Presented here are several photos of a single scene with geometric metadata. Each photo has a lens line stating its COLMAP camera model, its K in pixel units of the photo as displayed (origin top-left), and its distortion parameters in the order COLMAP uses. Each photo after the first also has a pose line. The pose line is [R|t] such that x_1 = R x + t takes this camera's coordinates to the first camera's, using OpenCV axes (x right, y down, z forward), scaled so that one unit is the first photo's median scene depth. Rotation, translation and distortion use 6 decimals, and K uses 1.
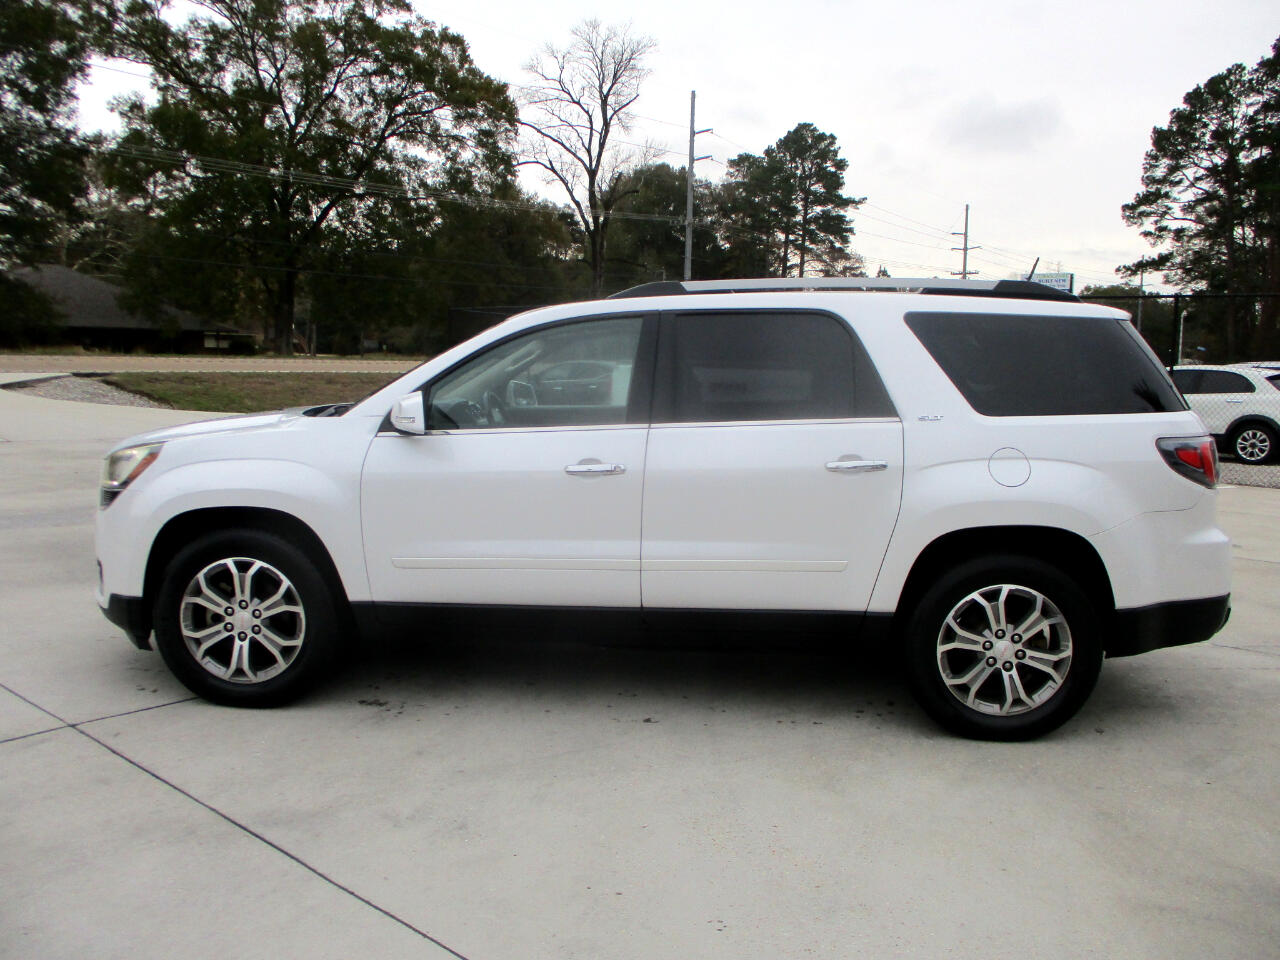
lens RADIAL K [[1051.2, 0, 642.5], [0, 1051.2, 424.9], [0, 0, 1]] dist [-0.028785, 0.000700]
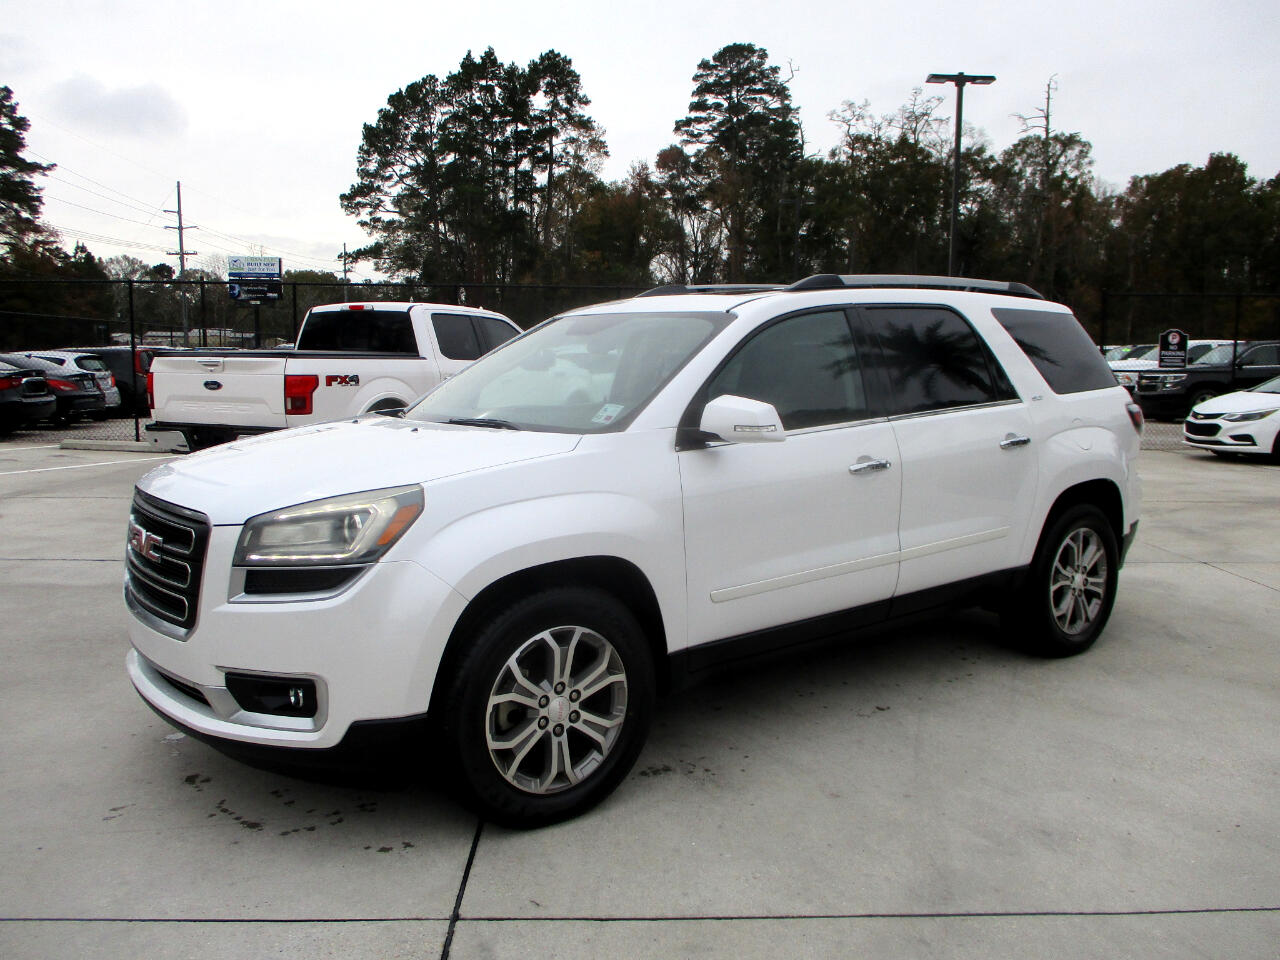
lens RADIAL K [[1051.2, 0, 634.7], [0, 1051.2, 433.0], [0, 0, 1]] dist [-0.028785, 0.000700]
pose [[0.745756, -0.067199, 0.662822, -0.160619], [0.051499, 0.997738, 0.043211, -0.008015], [-0.664226, 0.001910, 0.747529, 0.077015]]
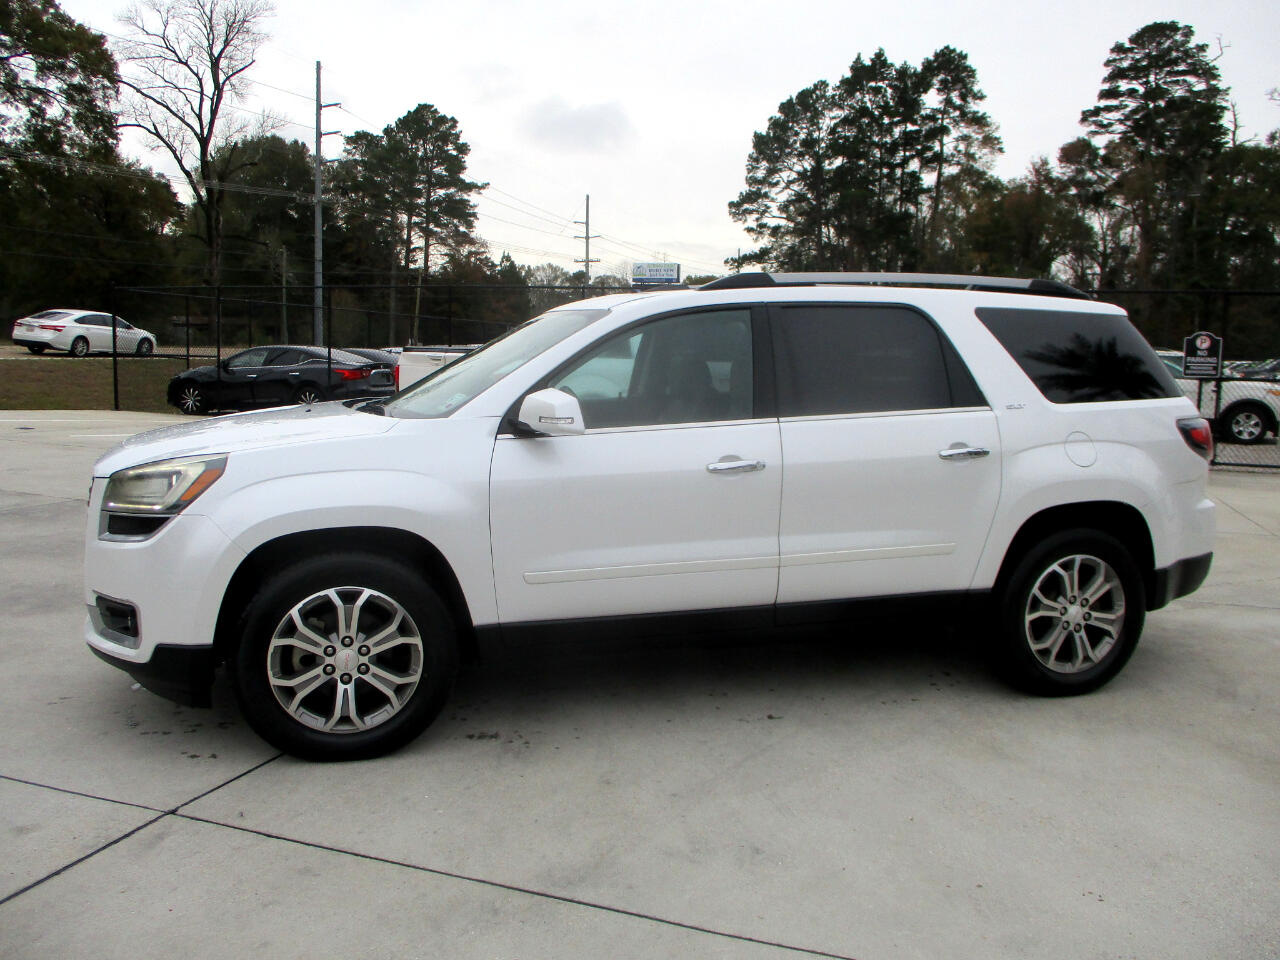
lens RADIAL K [[1051.2, 0, 640.2], [0, 1051.2, 428.5], [0, 0, 1]] dist [-0.028785, 0.000700]
pose [[0.935643, -0.026757, 0.351933, -0.087786], [0.020313, 0.999552, 0.021991, -0.002928], [-0.352363, -0.013427, 0.935767, 0.023377]]
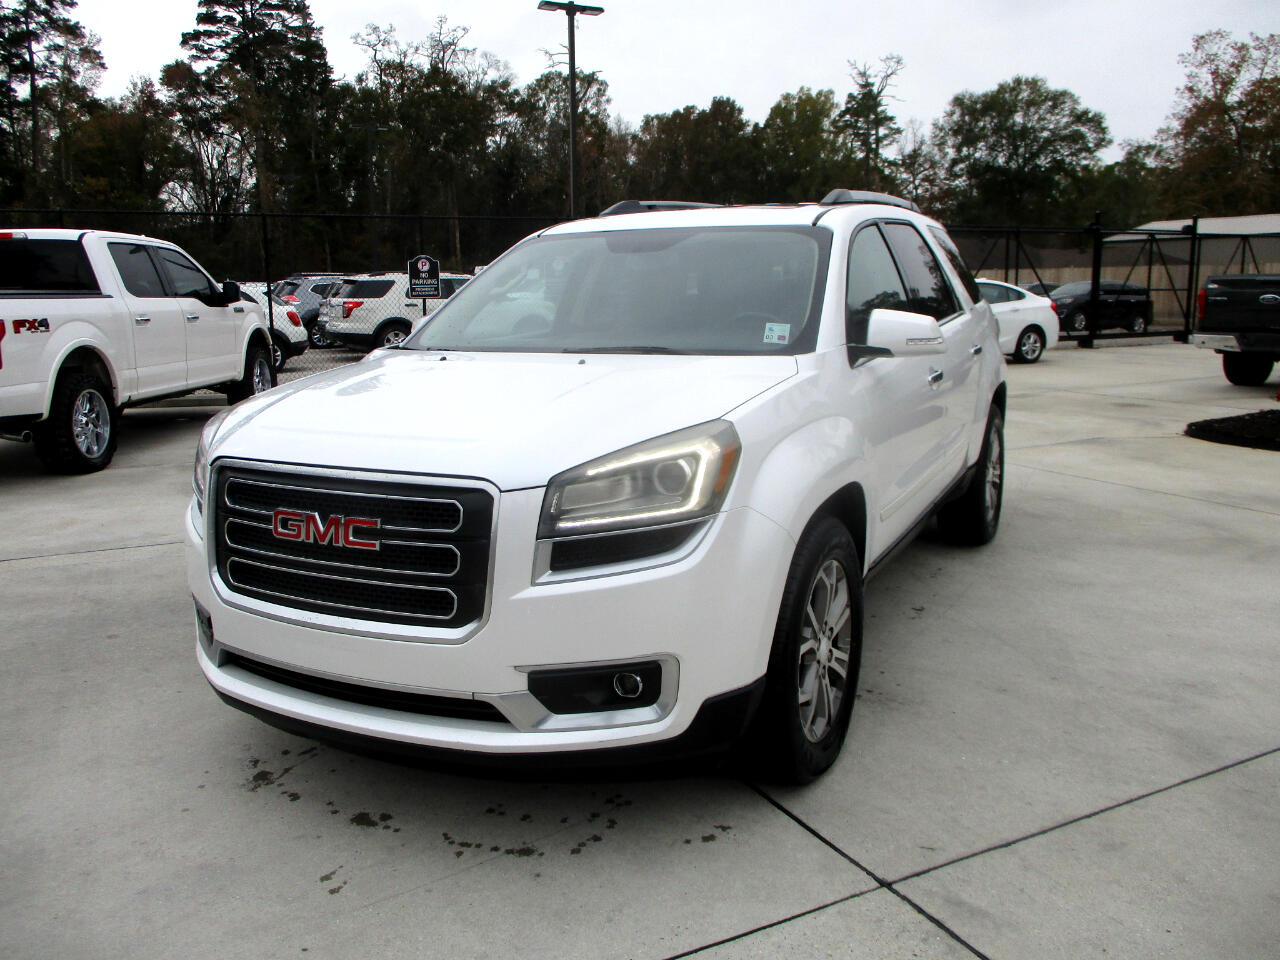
lens RADIAL K [[1051.2, 0, 628.0], [0, 1051.2, 447.3], [0, 0, 1]] dist [-0.028785, 0.000700]
pose [[0.392946, -0.167606, 0.904158, -0.203406], [0.081626, 0.985725, 0.147252, -0.012103], [-0.915932, 0.015940, 0.401018, 0.161817]]
